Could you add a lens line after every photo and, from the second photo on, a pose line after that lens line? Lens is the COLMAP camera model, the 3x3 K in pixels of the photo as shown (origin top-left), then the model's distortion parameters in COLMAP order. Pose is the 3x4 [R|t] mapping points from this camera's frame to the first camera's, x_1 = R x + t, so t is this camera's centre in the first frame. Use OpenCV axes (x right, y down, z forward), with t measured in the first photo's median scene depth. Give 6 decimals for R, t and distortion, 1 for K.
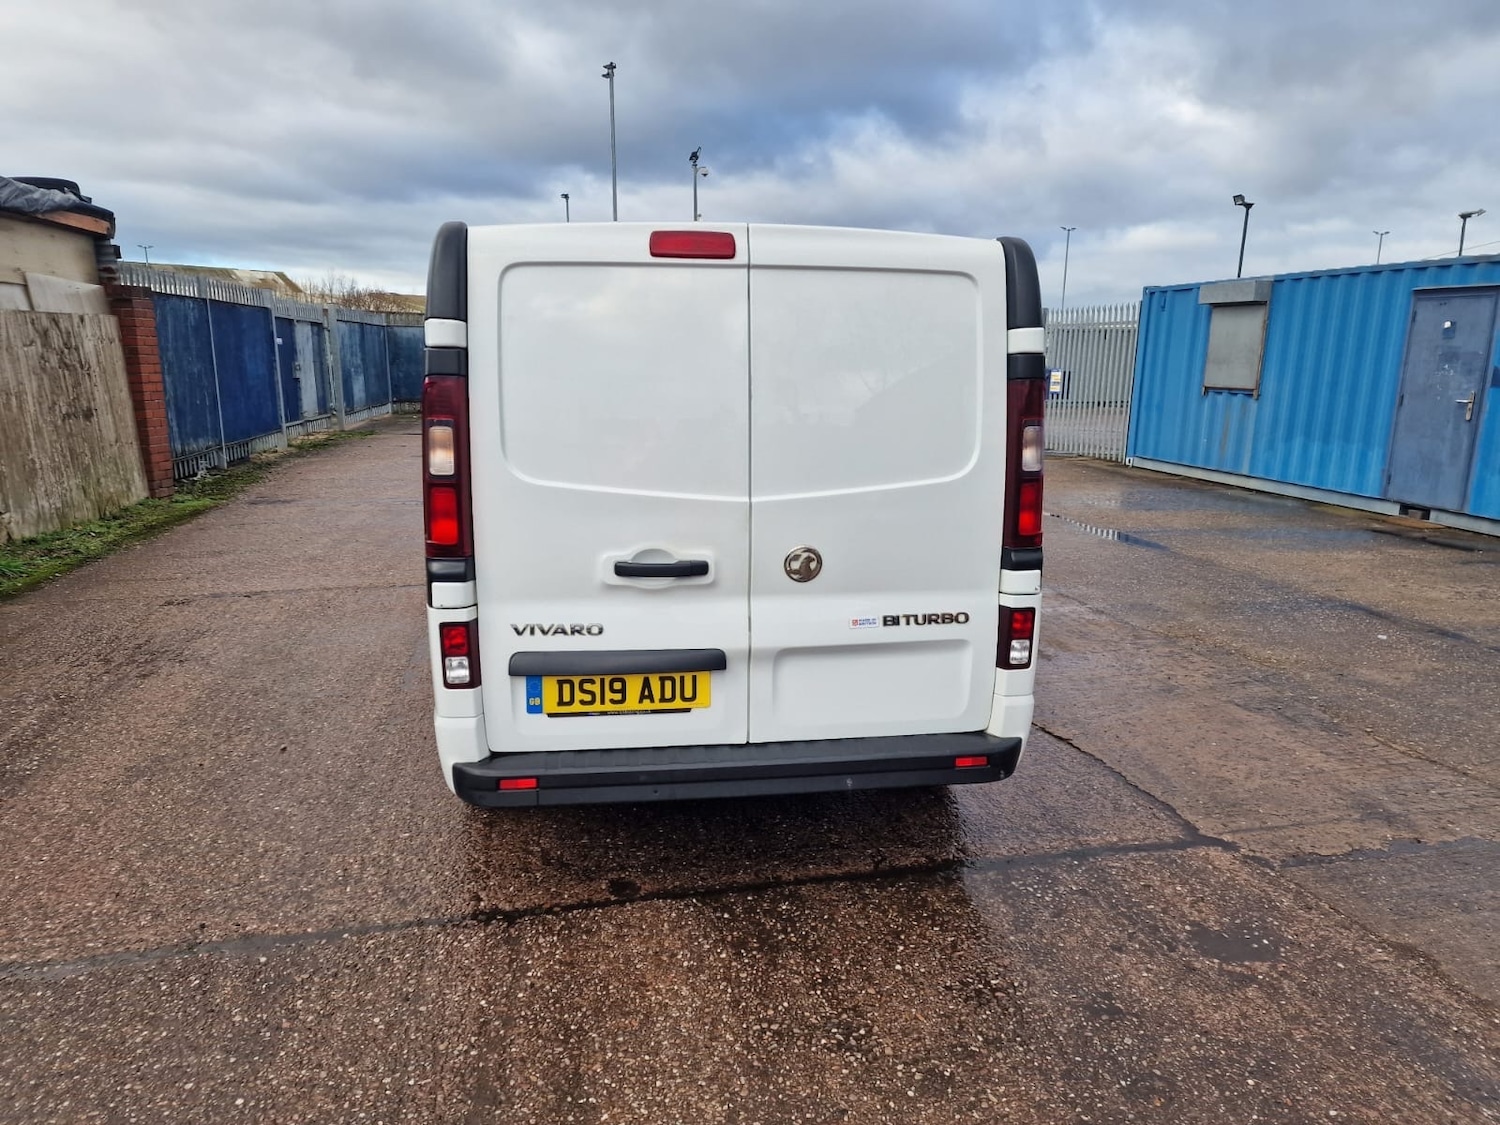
lens RADIAL K [[995.5, 0, 739.7], [0, 995.5, 551.7], [0, 0, 1]] dist [0.087006, -0.073453]
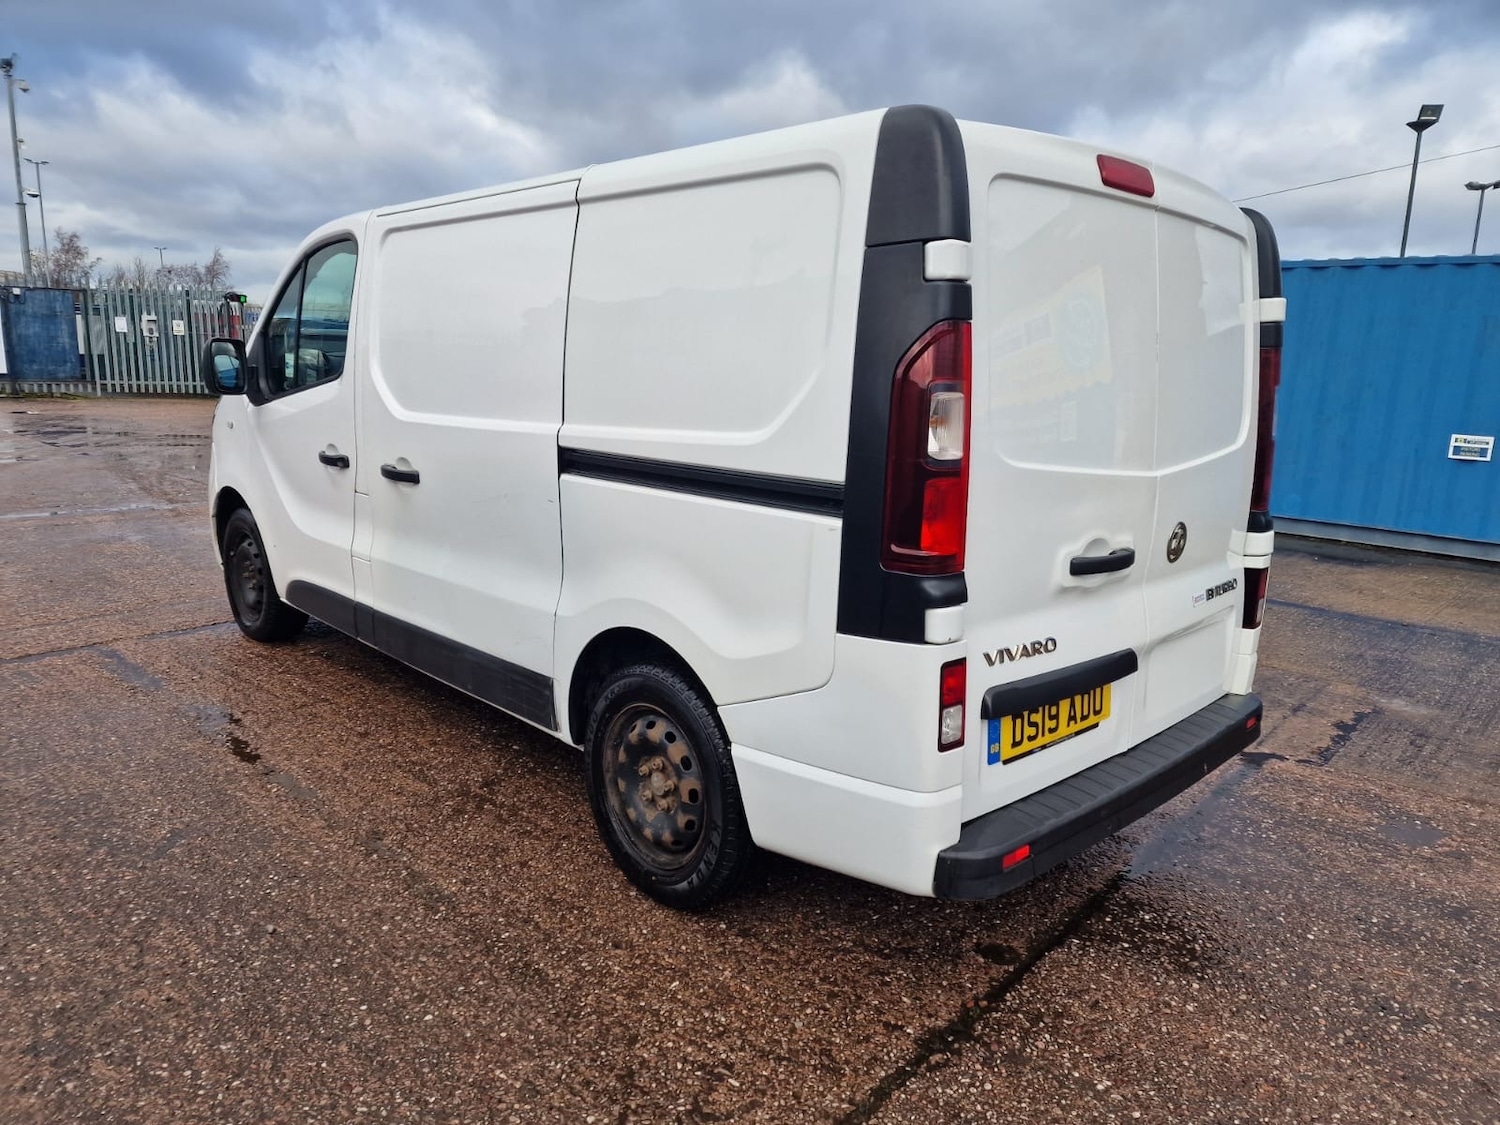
lens RADIAL K [[995.5, 0, 754.9], [0, 995.5, 557.6], [0, 0, 1]] dist [0.087006, -0.073453]
pose [[0.808423, -0.092391, 0.581305, -0.763366], [0.082363, 0.995644, 0.043703, -0.045545], [-0.582811, 0.012548, 0.812511, 0.455155]]
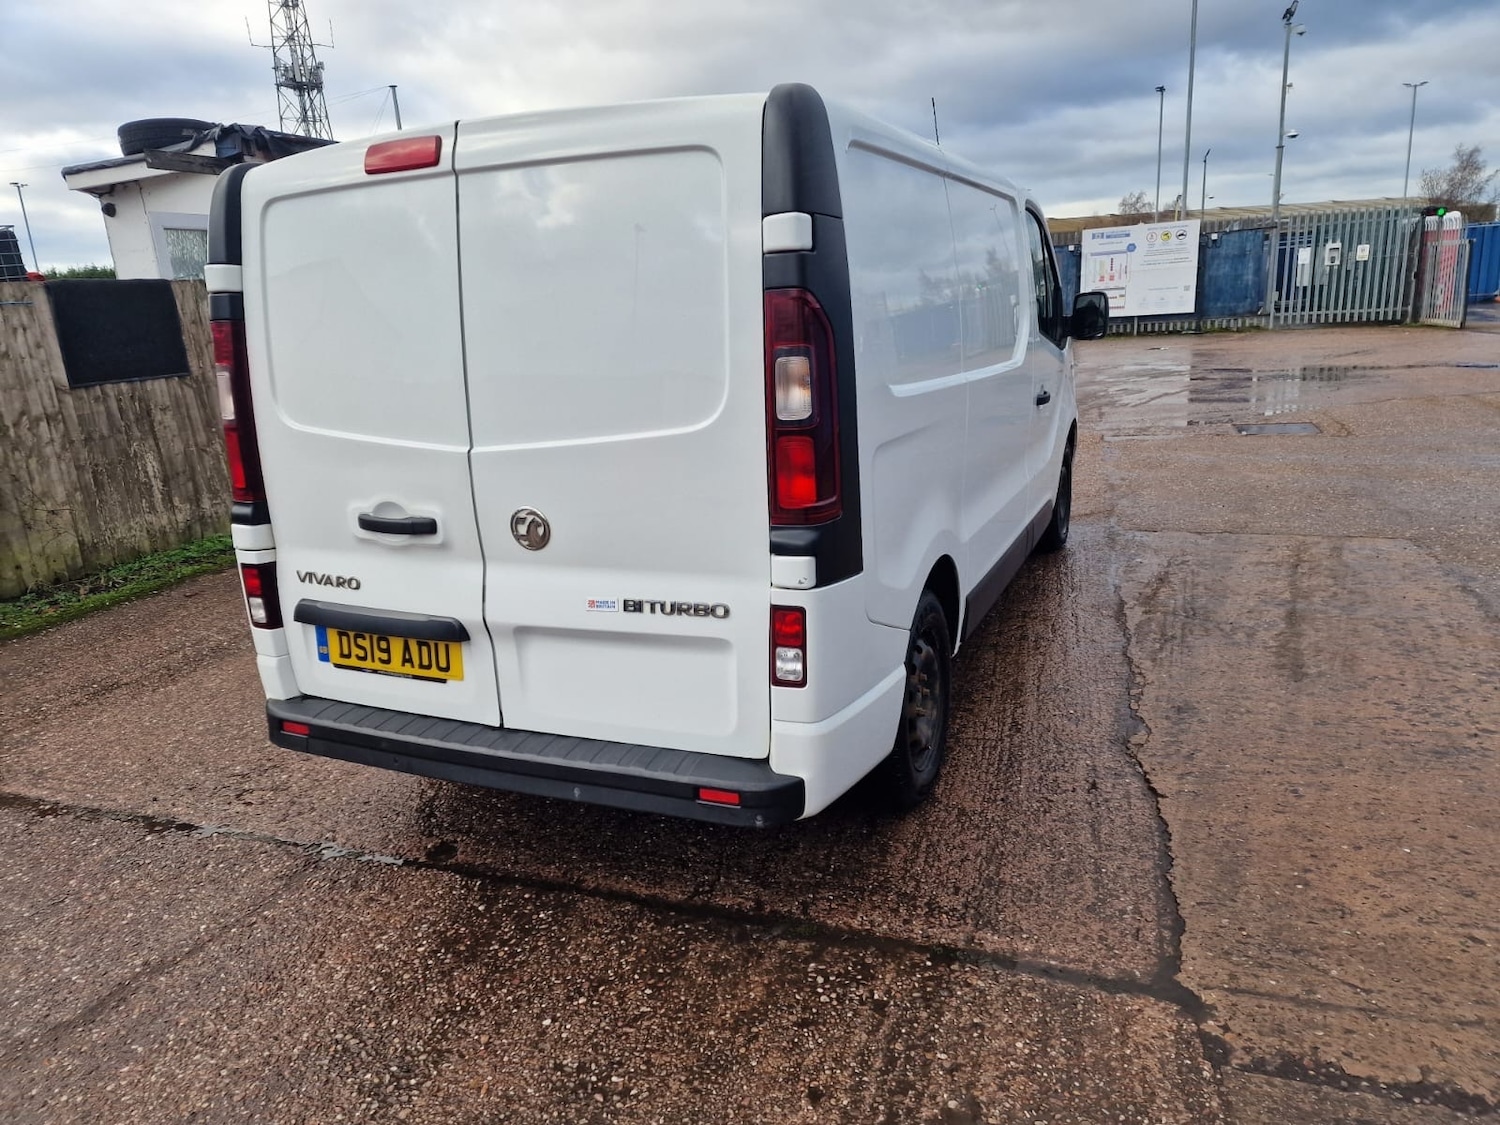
lens RADIAL K [[995.5, 0, 735.4], [0, 995.5, 555.1], [0, 0, 1]] dist [0.087006, -0.073453]
pose [[0.840024, 0.076653, -0.537107, 0.643072], [-0.037788, 0.995831, 0.083020, -0.040986], [0.541232, -0.049442, 0.839418, 0.370855]]
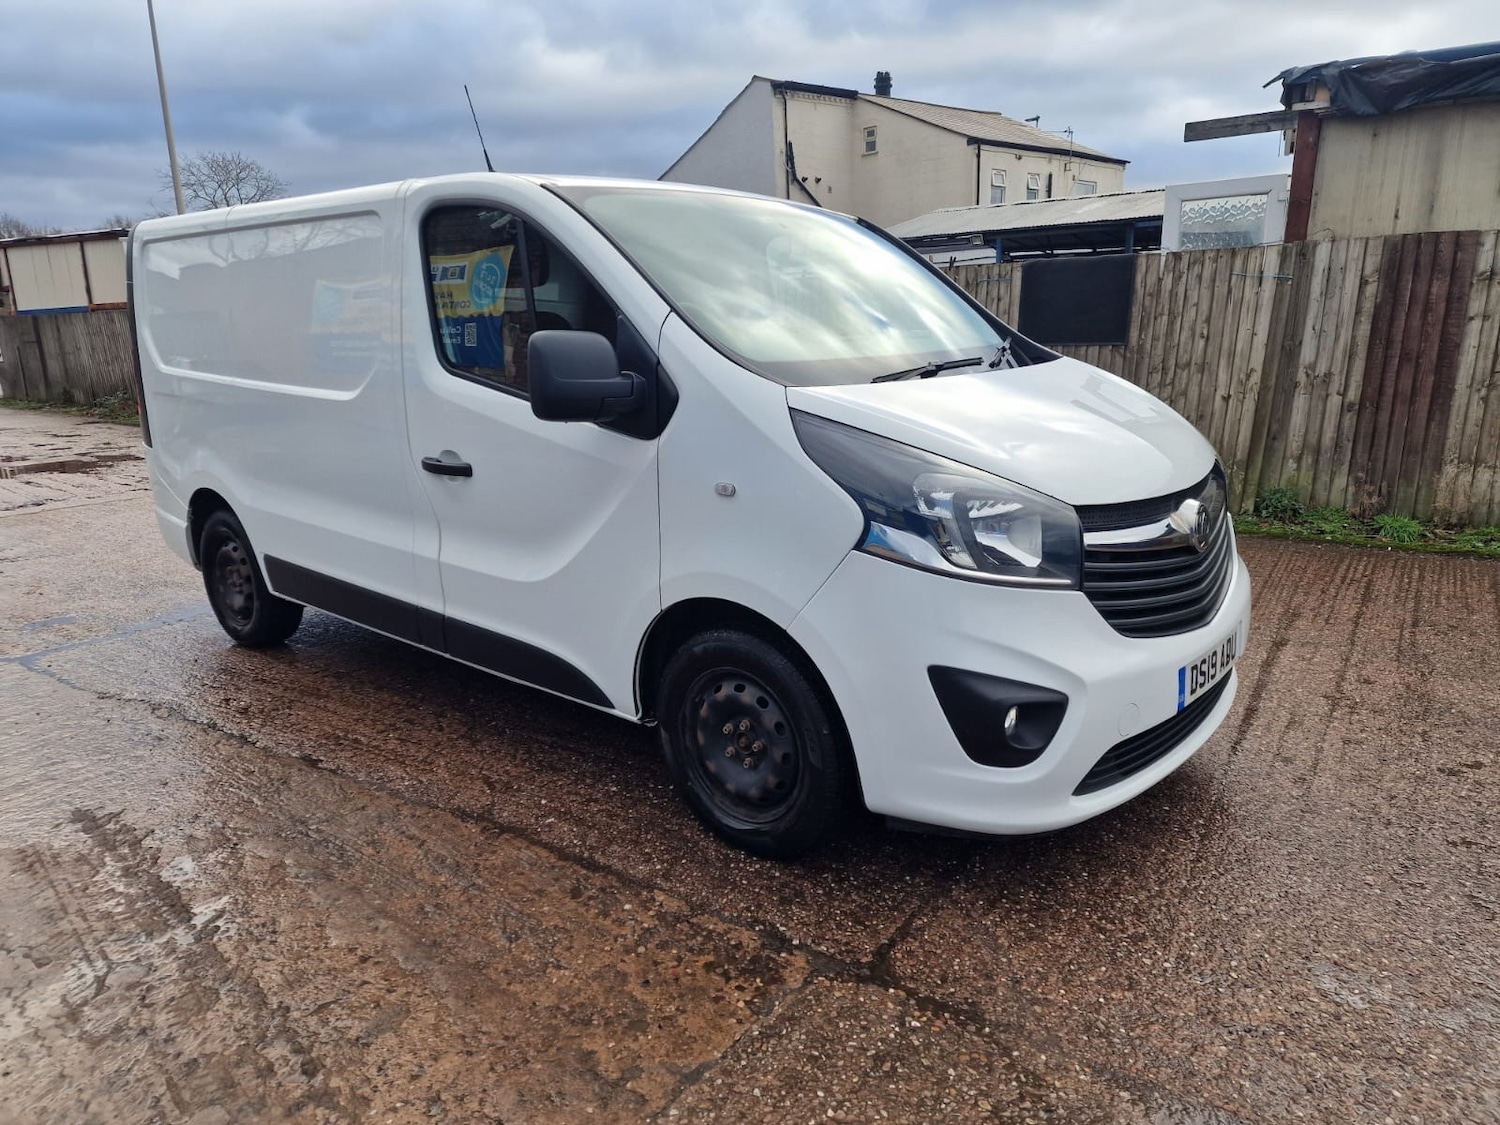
lens RADIAL K [[995.5, 0, 738.3], [0, 995.5, 556.0], [0, 0, 1]] dist [0.087006, -0.073453]
pose [[-0.744012, 0.158009, -0.649215, 0.698214], [-0.115358, 0.926669, 0.357739, -0.509667], [0.658133, 0.341054, -0.671225, 2.895642]]
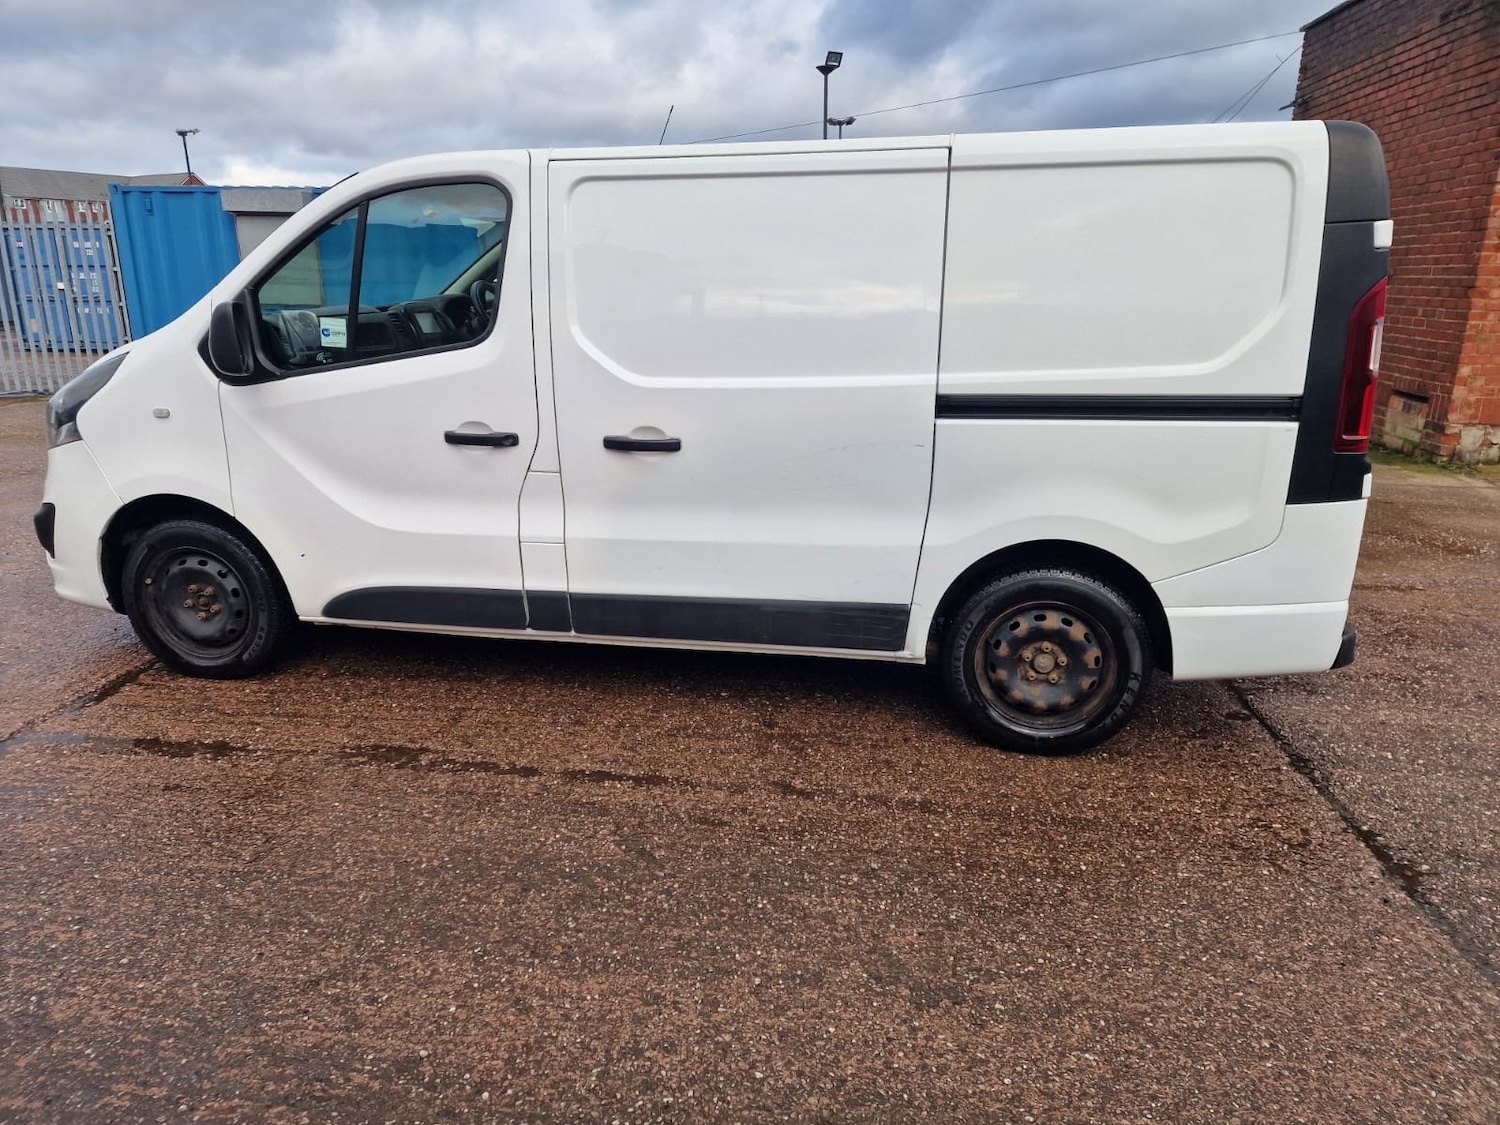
lens RADIAL K [[995.5, 0, 745.3], [0, 995.5, 573.0], [0, 0, 1]] dist [0.087006, -0.073453]
pose [[0.327438, -0.268422, 0.905944, -1.415975], [0.179473, 0.959013, 0.219279, -0.208571], [-0.927671, 0.090792, 0.362192, 1.139522]]
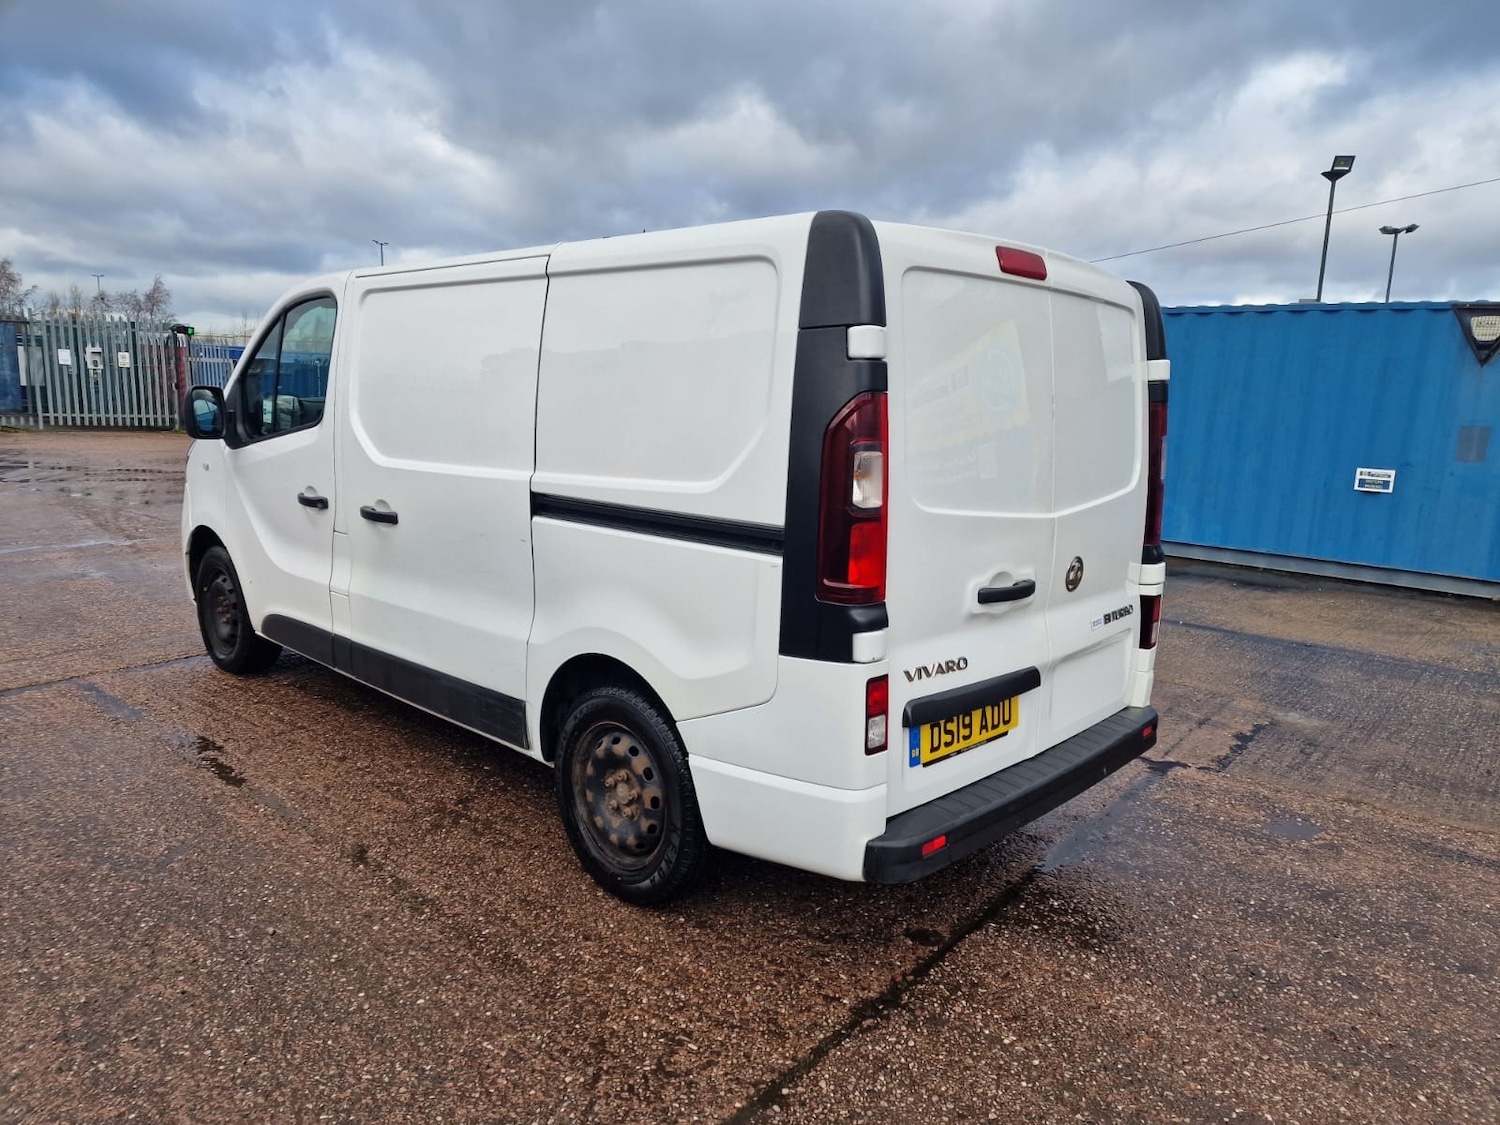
lens RADIAL K [[995.5, 0, 758.7], [0, 995.5, 567.5], [0, 0, 1]] dist [0.087006, -0.073453]
pose [[0.778560, -0.087574, 0.621430, -0.828254], [0.088636, 0.995634, 0.029260, -0.054077], [-0.621280, 0.032301, 0.782923, 0.360402]]
